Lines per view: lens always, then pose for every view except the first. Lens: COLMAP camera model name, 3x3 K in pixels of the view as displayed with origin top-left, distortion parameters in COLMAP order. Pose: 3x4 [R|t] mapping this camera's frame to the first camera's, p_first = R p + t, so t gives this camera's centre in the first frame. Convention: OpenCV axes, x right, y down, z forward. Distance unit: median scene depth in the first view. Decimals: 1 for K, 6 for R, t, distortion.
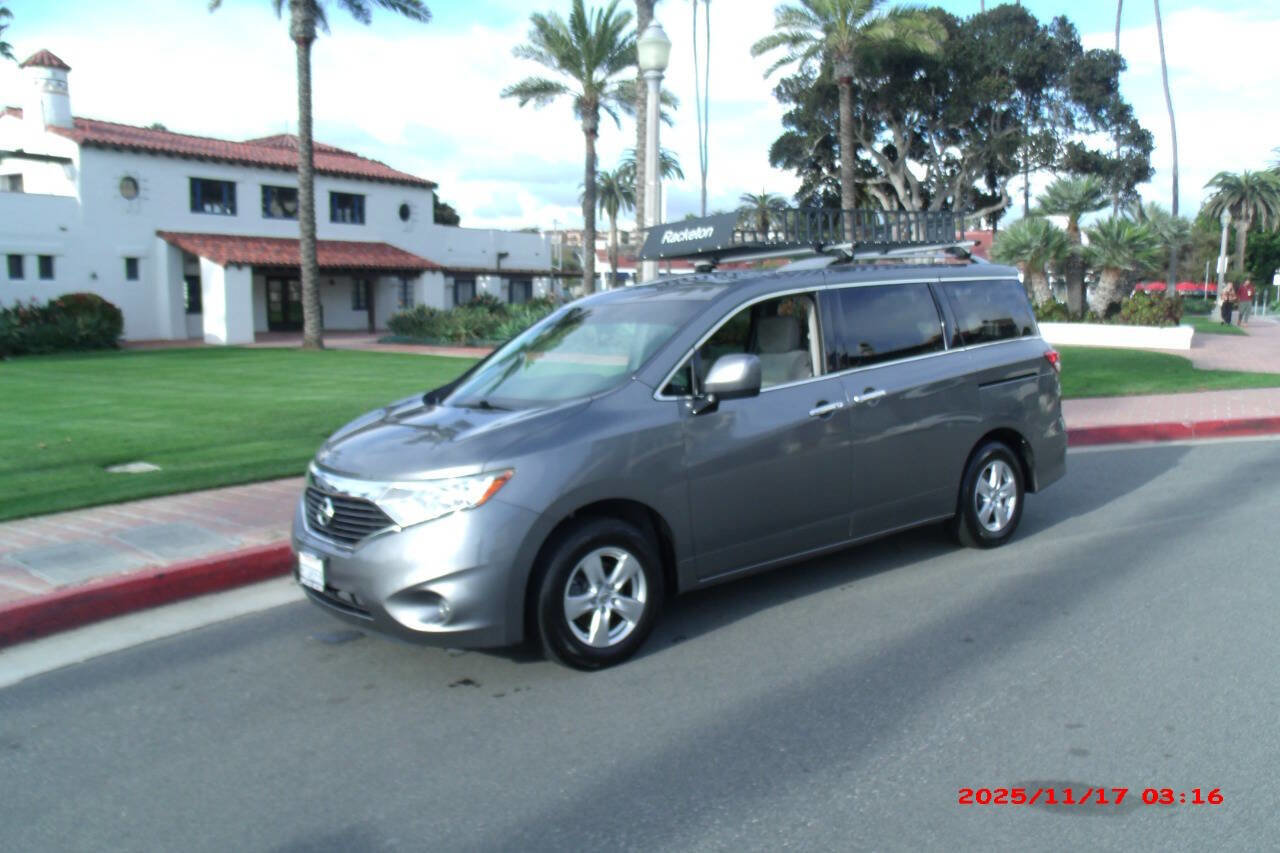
lens RADIAL K [[1019.3, 0, 644.7], [0, 1019.3, 428.4], [0, 0, 1]] dist [-0.046008, 0.020037]
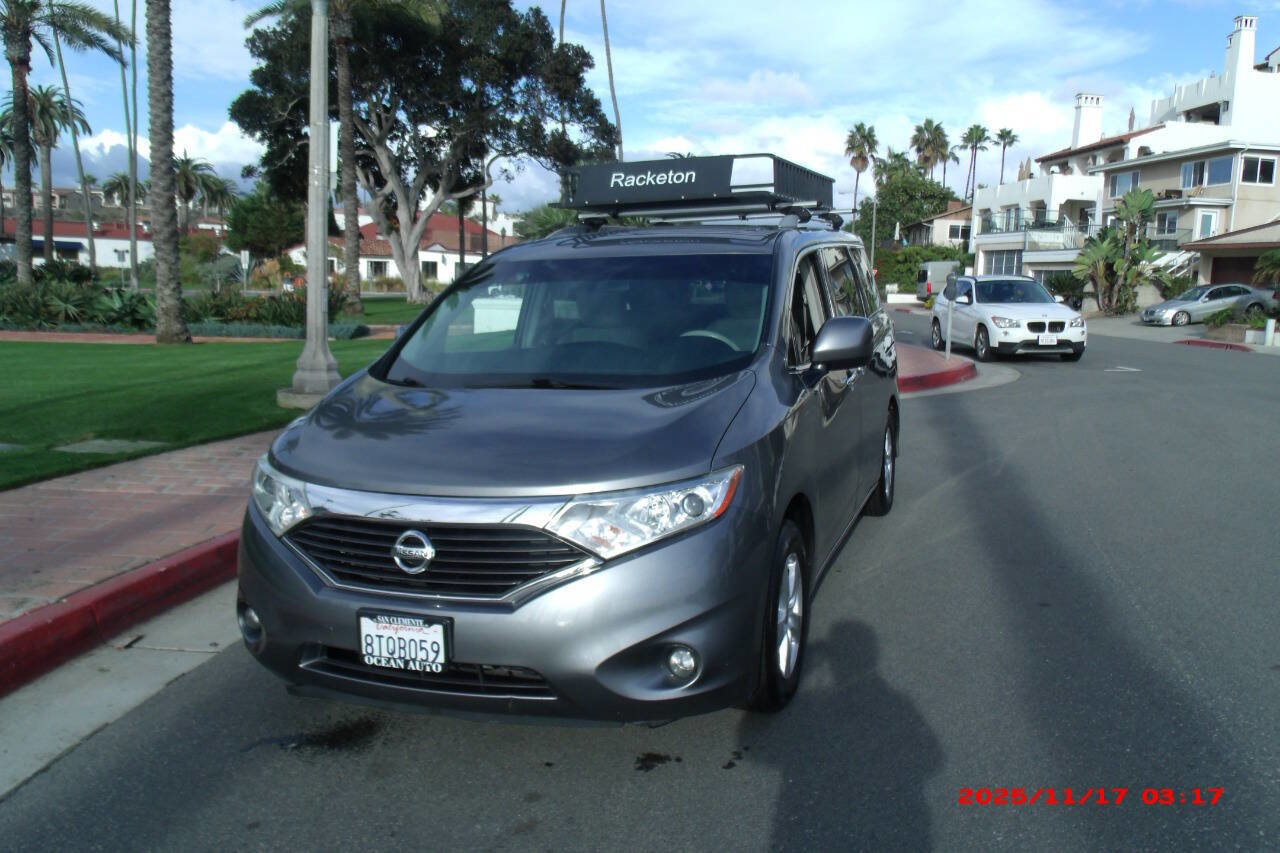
lens RADIAL K [[1019.3, 0, 648.5], [0, 1019.3, 428.2], [0, 0, 1]] dist [-0.046008, 0.020037]
pose [[0.847454, -0.051027, 0.528411, -0.076177], [0.040722, 0.998685, 0.031132, -0.001764], [-0.529305, -0.004865, 0.848417, 0.051908]]
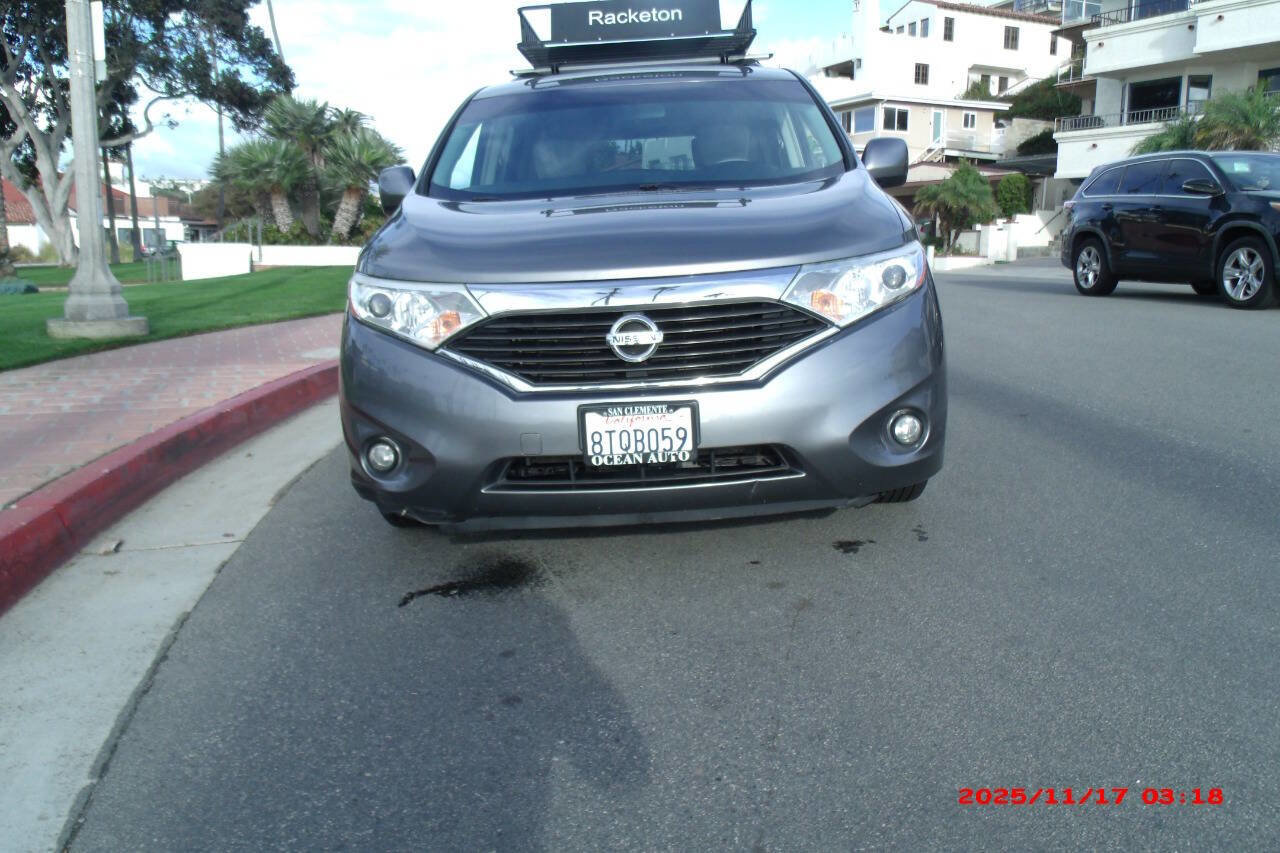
lens RADIAL K [[1019.3, 0, 647.3], [0, 1019.3, 427.9], [0, 0, 1]] dist [-0.046008, 0.020037]
pose [[0.632354, -0.134402, 0.762932, -0.111981], [0.102027, 0.990705, 0.089963, 0.011715], [-0.767932, 0.020951, 0.640189, 0.087649]]
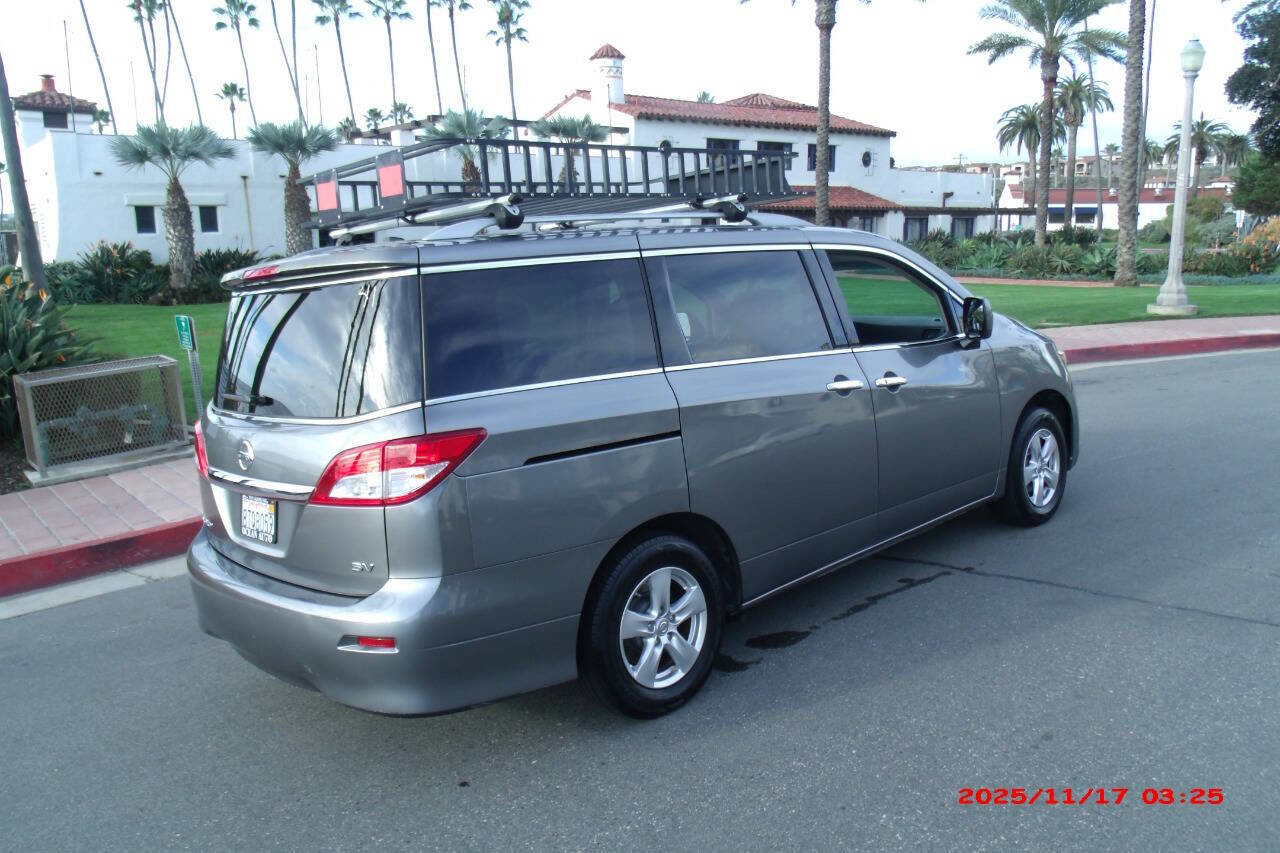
lens RADIAL K [[1019.3, 0, 646.3], [0, 1019.3, 424.5], [0, 0, 1]] dist [-0.046008, 0.020037]
pose [[0.933130, 0.050035, -0.356040, -0.063554], [-0.030279, 0.997688, 0.060850, 0.030808], [0.358261, -0.046000, 0.932488, -0.224459]]
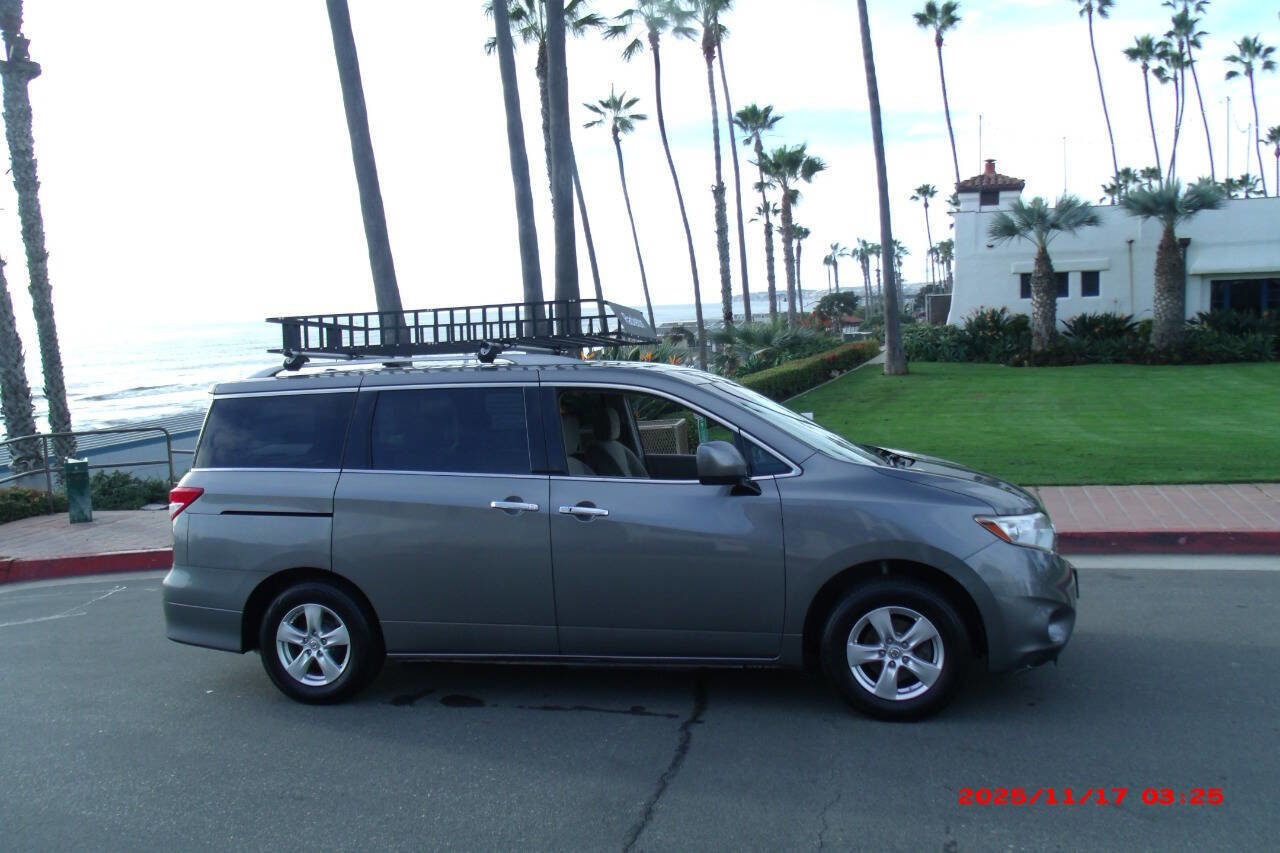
lens RADIAL K [[1019.3, 0, 647.6], [0, 1019.3, 416.3], [0, 0, 1]] dist [-0.046008, 0.020037]
pose [[0.219419, 0.090505, -0.971424, 0.069336], [-0.093871, 0.993027, 0.071314, 0.006071], [0.971104, 0.075540, 0.226385, -0.105091]]
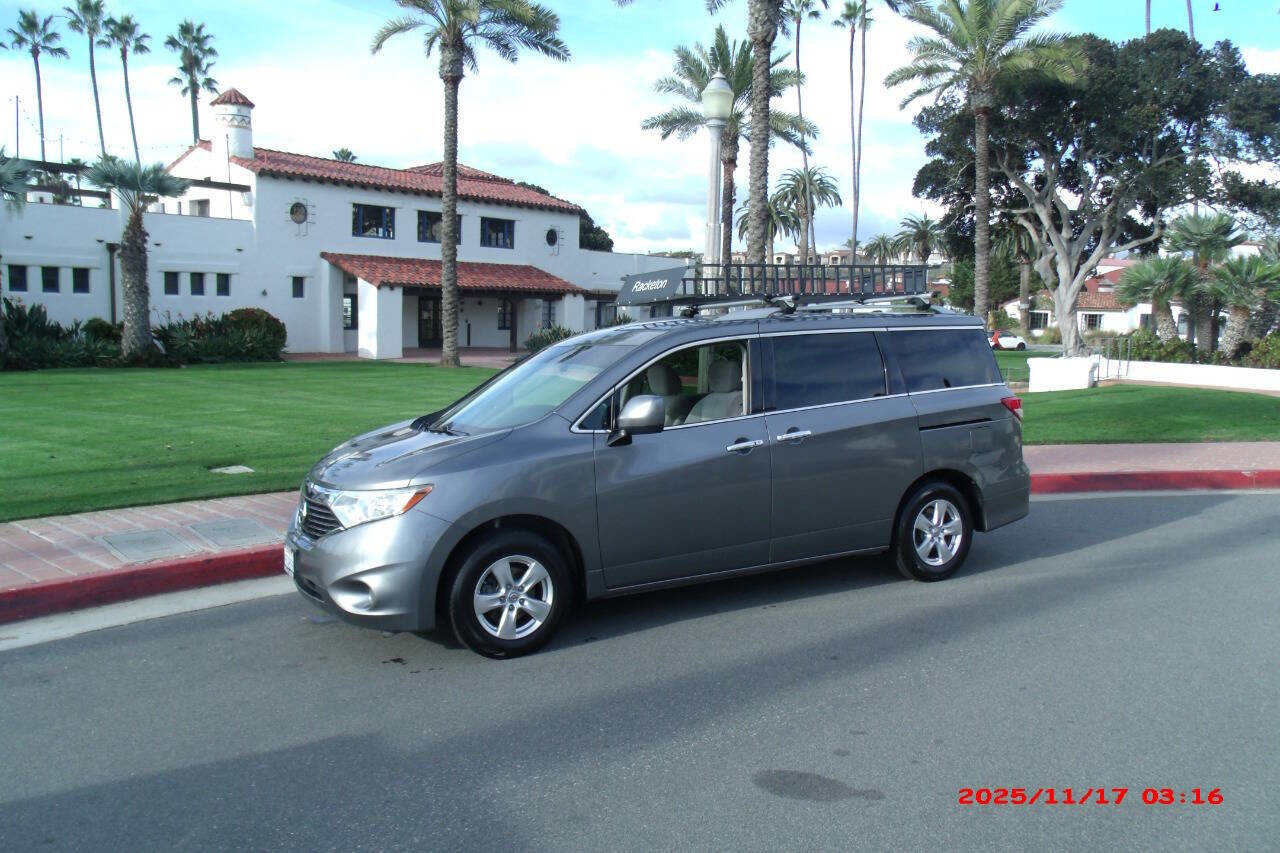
lens RADIAL K [[1019.3, 0, 643.9], [0, 1019.3, 428.6], [0, 0, 1]] dist [-0.046008, 0.020037]
pose [[0.986789, 0.038541, -0.157361, 0.039987], [-0.041807, 0.998973, -0.017496, -0.002165], [0.156525, 0.023844, 0.987386, -0.020433]]
